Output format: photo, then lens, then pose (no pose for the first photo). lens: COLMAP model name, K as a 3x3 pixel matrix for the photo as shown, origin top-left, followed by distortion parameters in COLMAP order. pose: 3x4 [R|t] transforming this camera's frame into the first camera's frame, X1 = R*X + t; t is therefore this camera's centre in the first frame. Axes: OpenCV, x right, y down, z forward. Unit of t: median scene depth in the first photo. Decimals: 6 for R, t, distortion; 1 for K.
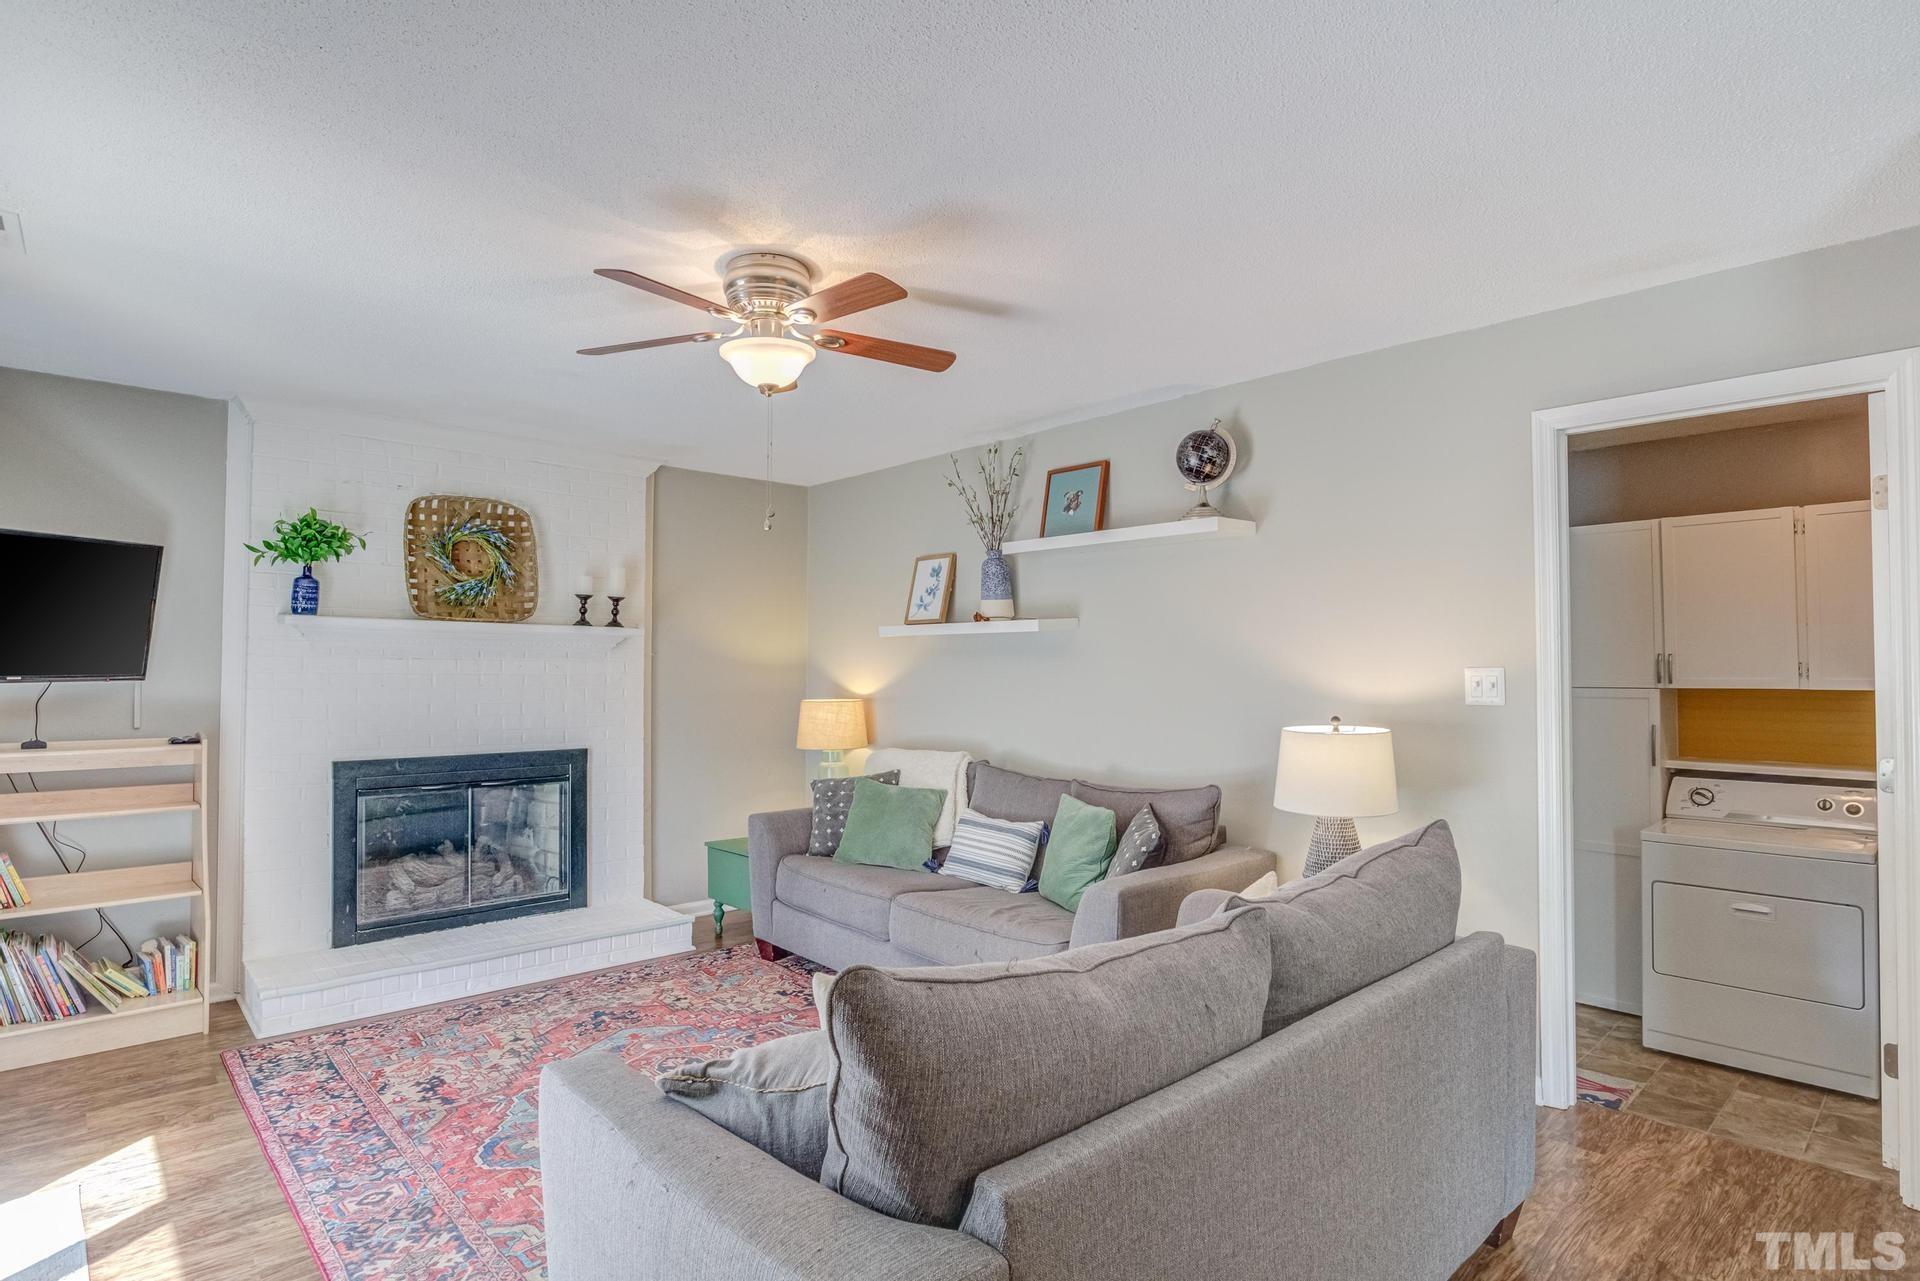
lens RADIAL K [[1011.1, 0, 969.8], [0, 1011.1, 631.0], [0, 0, 1]] dist [-0.020255, 0.002066]
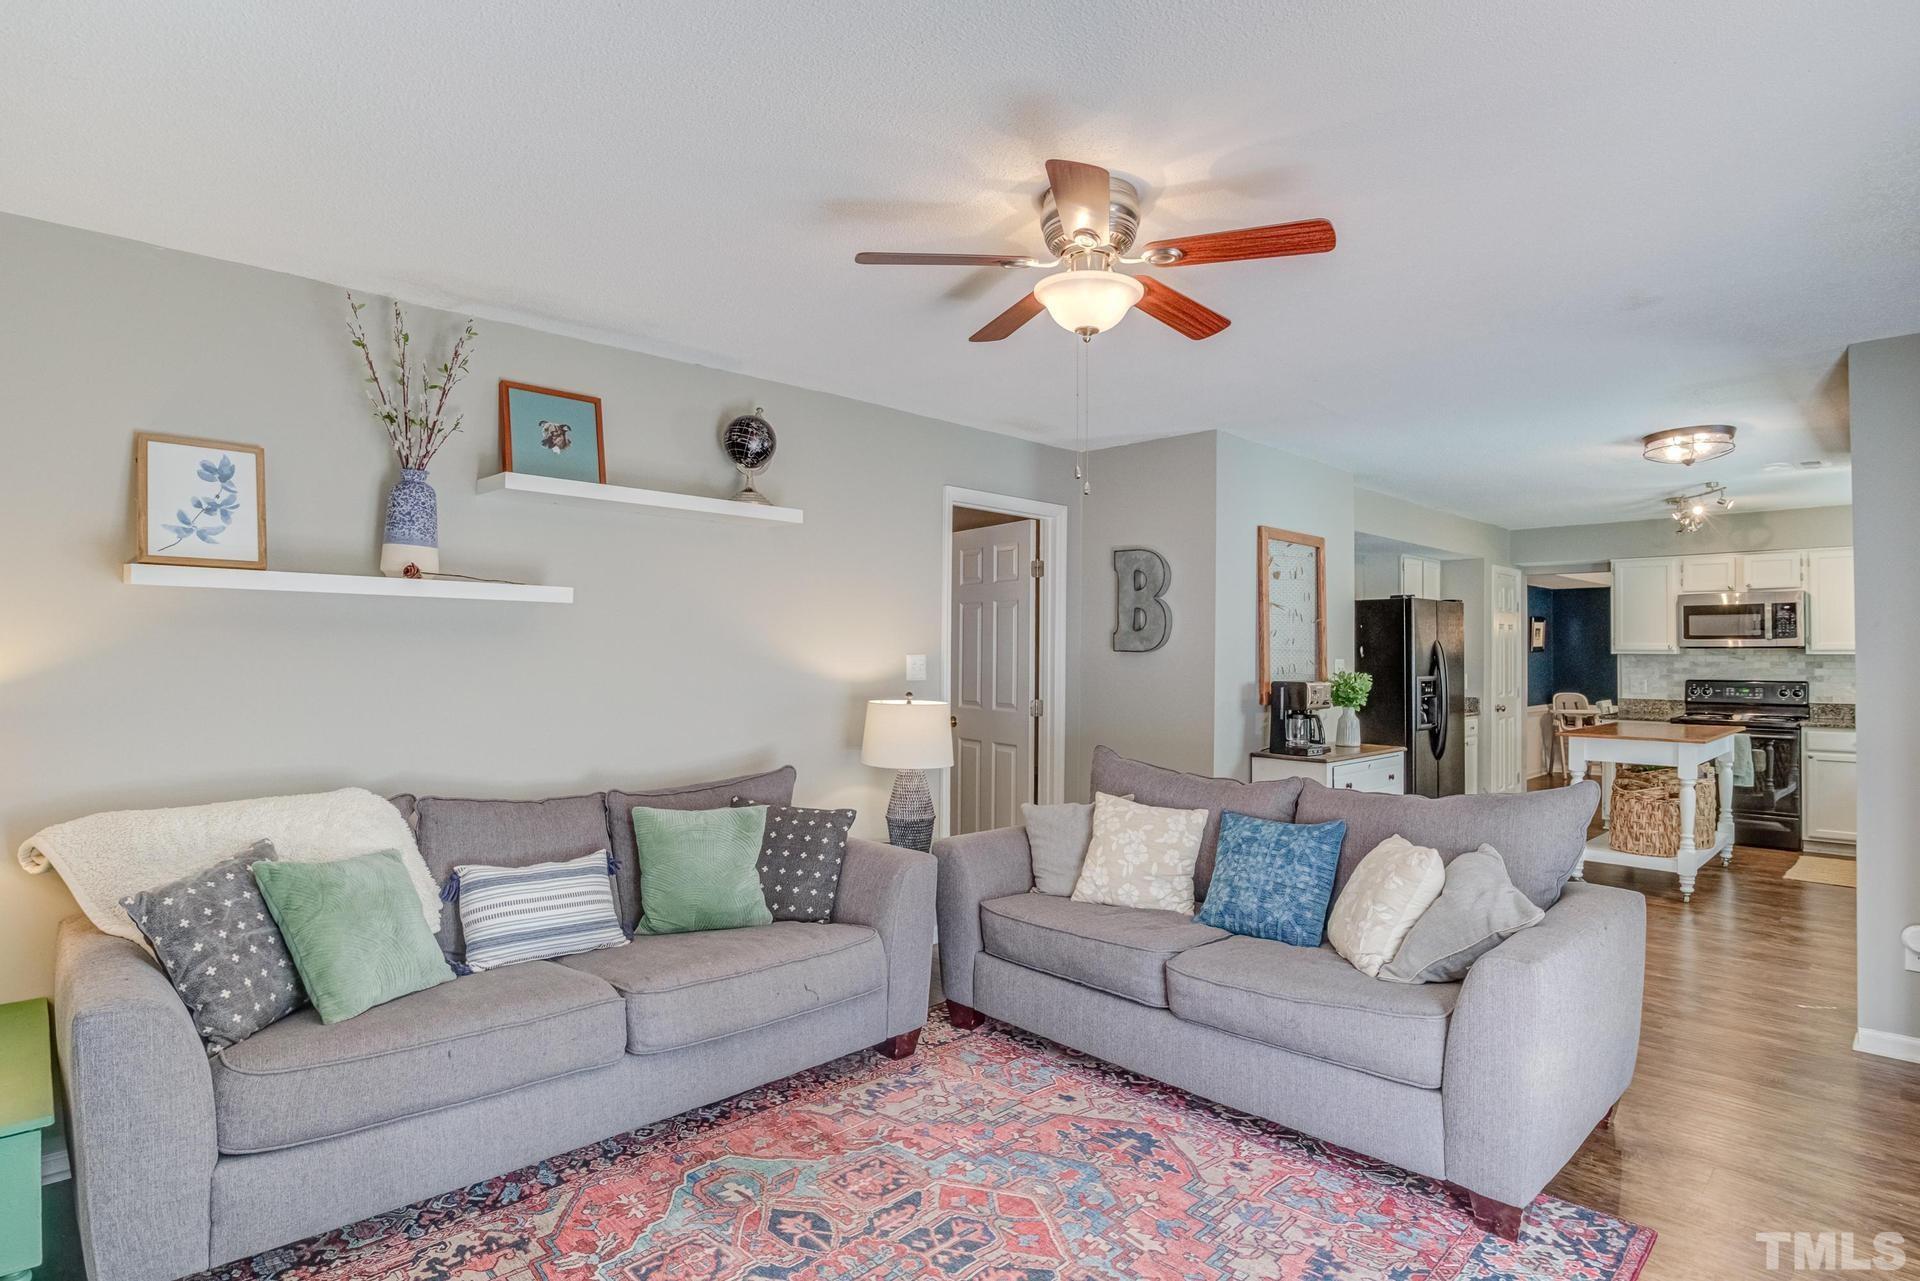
lens RADIAL K [[961.4, 0, 1002.7], [0, 961.4, 636.5], [0, 0, 1]] dist [-0.018093, -0.000235]
pose [[-0.034401, 0.020489, 0.999198, -0.660174], [-0.040928, 0.998922, -0.021892, 0.027492], [-0.998570, -0.041649, -0.033525, 0.705725]]
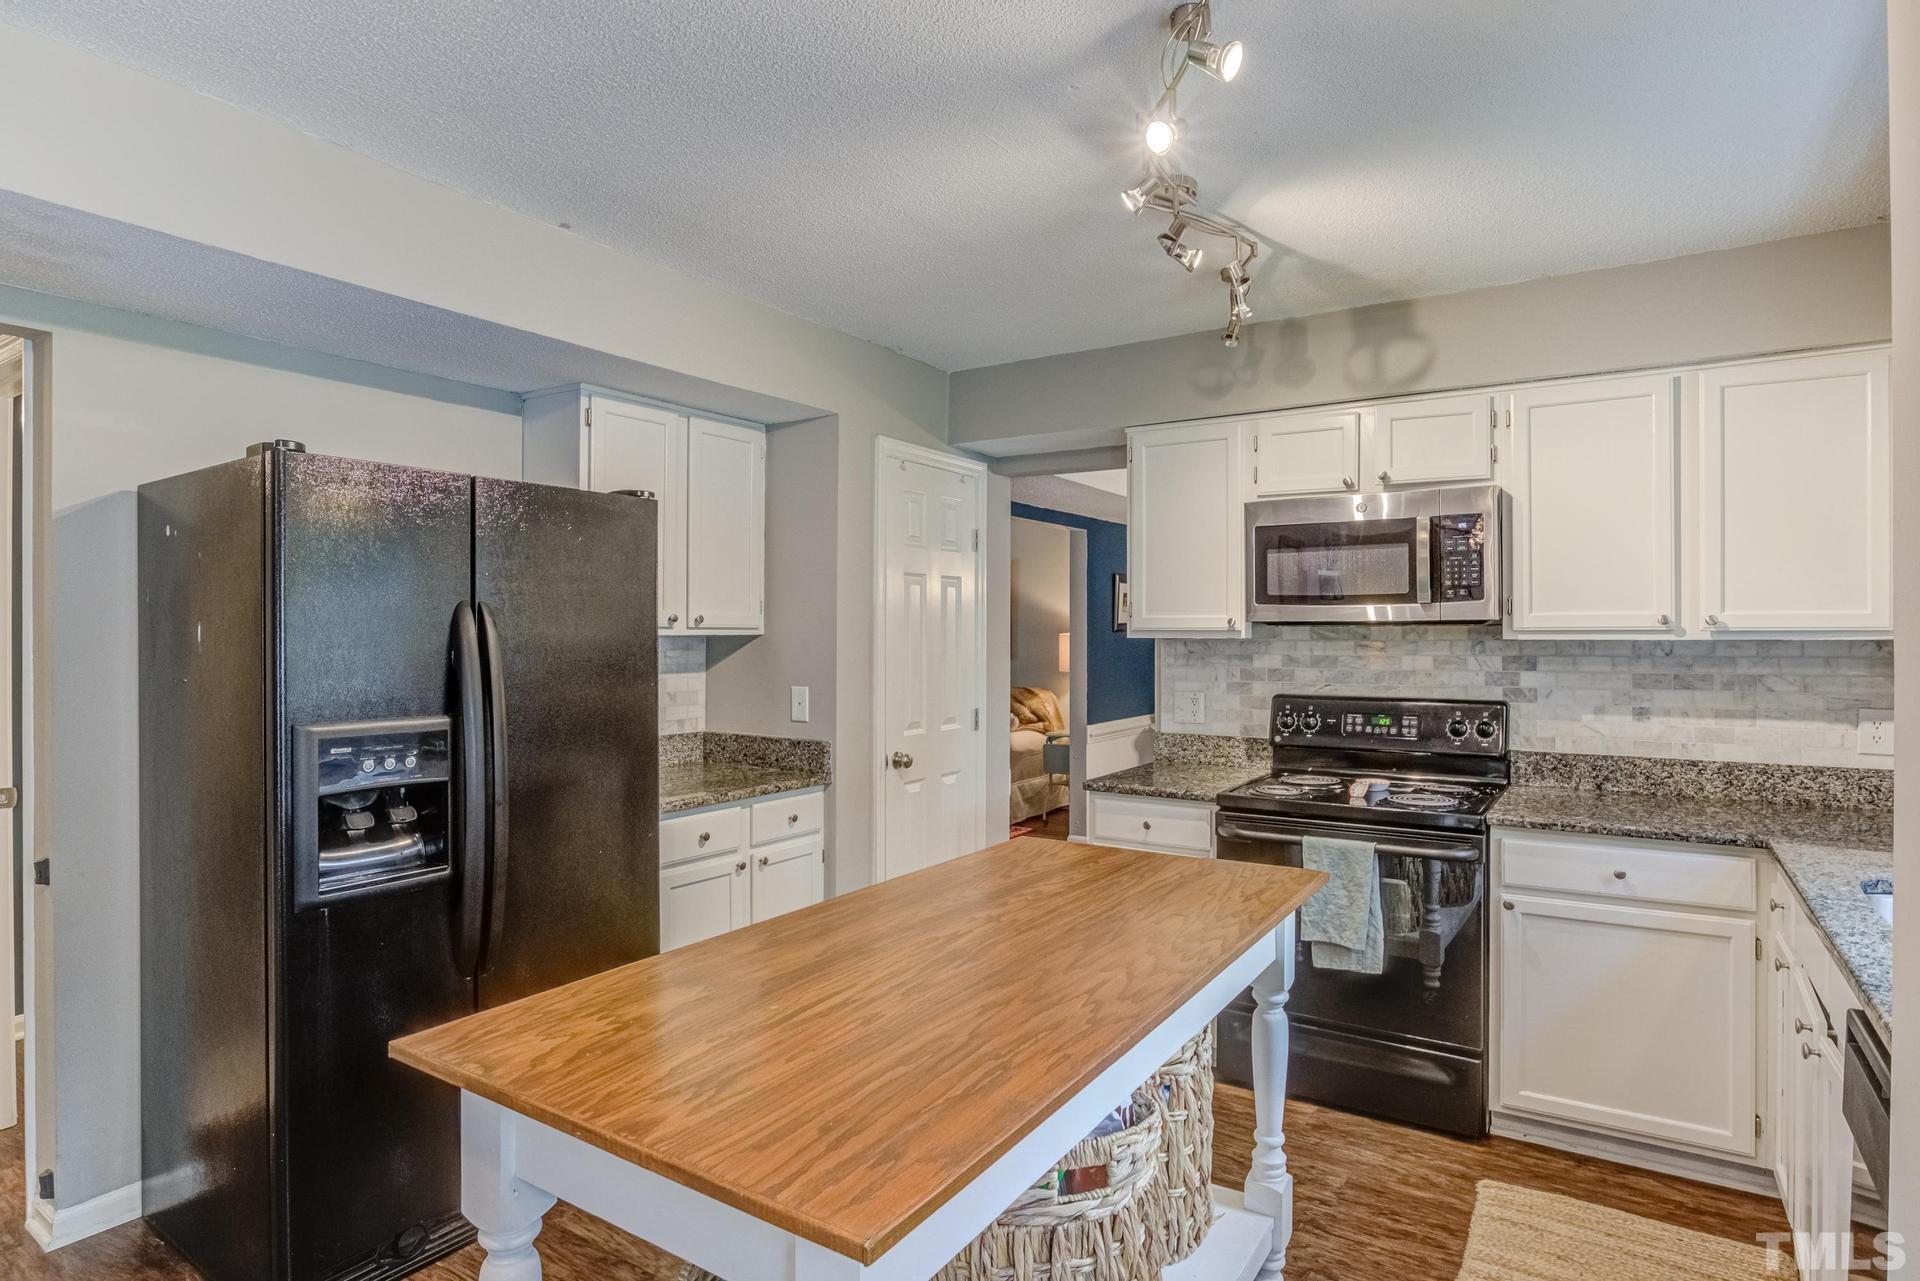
lens RADIAL K [[1011.1, 0, 969.8], [0, 1011.1, 631.0], [0, 0, 1]] dist [-0.020255, 0.002066]
pose [[-0.237752, 0.004994, 0.971313, 0.332758], [-0.037083, 0.999211, -0.014214, -0.017080], [-0.970618, -0.039398, -0.237380, -0.204860]]
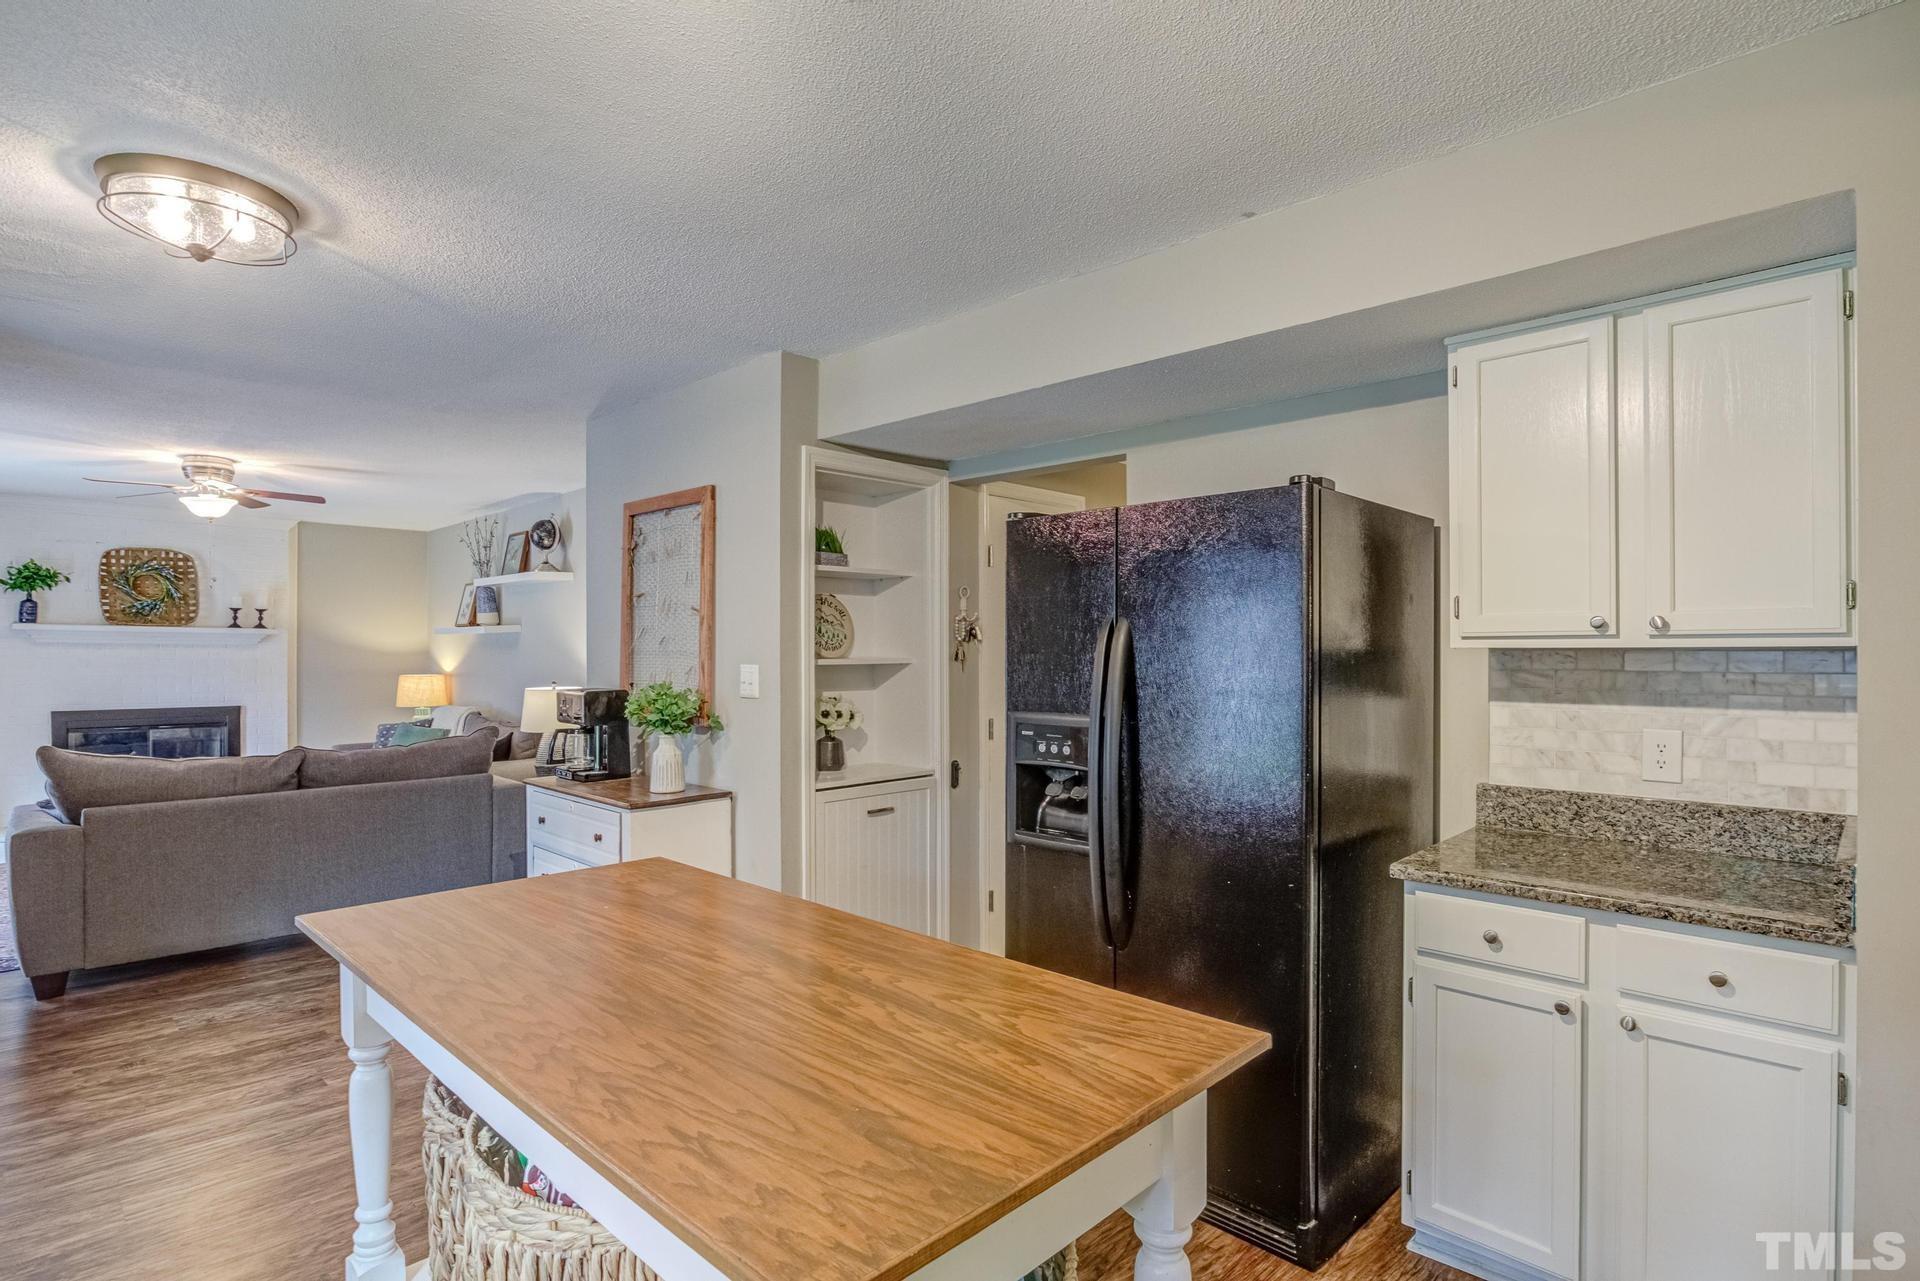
lens RADIAL K [[984.5, 0, 960.0], [0, 984.5, 640.5], [0, 0, 1]] dist [-0.015556, 0.001234]
pose [[0.998989, 0.001899, 0.044915, 0.788325], [-0.003059, 0.999663, 0.025771, -0.032491], [-0.044851, -0.025882, 0.998658, -0.662369]]
